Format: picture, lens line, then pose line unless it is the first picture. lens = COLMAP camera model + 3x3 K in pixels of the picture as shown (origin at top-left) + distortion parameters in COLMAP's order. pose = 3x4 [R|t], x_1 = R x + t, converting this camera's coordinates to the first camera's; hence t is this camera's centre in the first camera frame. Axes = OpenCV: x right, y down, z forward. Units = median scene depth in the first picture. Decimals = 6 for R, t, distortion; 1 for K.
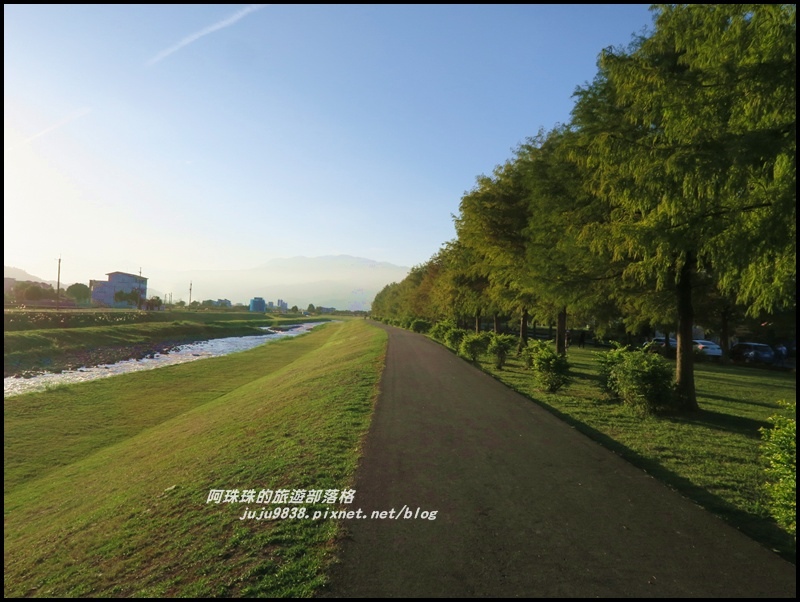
lens RADIAL K [[619.8, 0, 400.0], [0, 619.8, 301.0], [0, 0, 1]] dist [-0.001159, -0.009922]
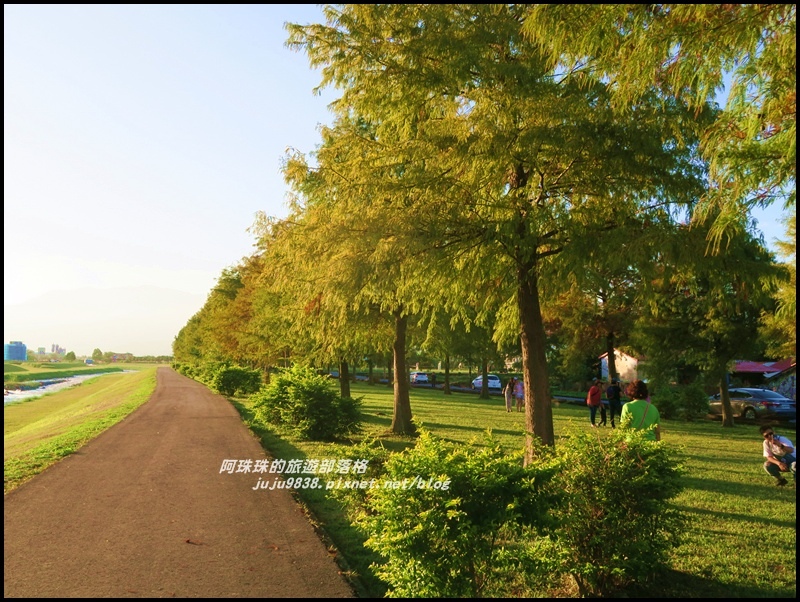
lens RADIAL K [[668.9, 0, 400.0], [0, 668.9, 301.0], [0, 0, 1]] dist [0.001197, 0.000526]
pose [[0.967690, -0.008083, 0.252015, 0.012688], [0.023830, 0.997944, -0.059493, 0.007000], [-0.251016, 0.063577, 0.965893, 0.230311]]
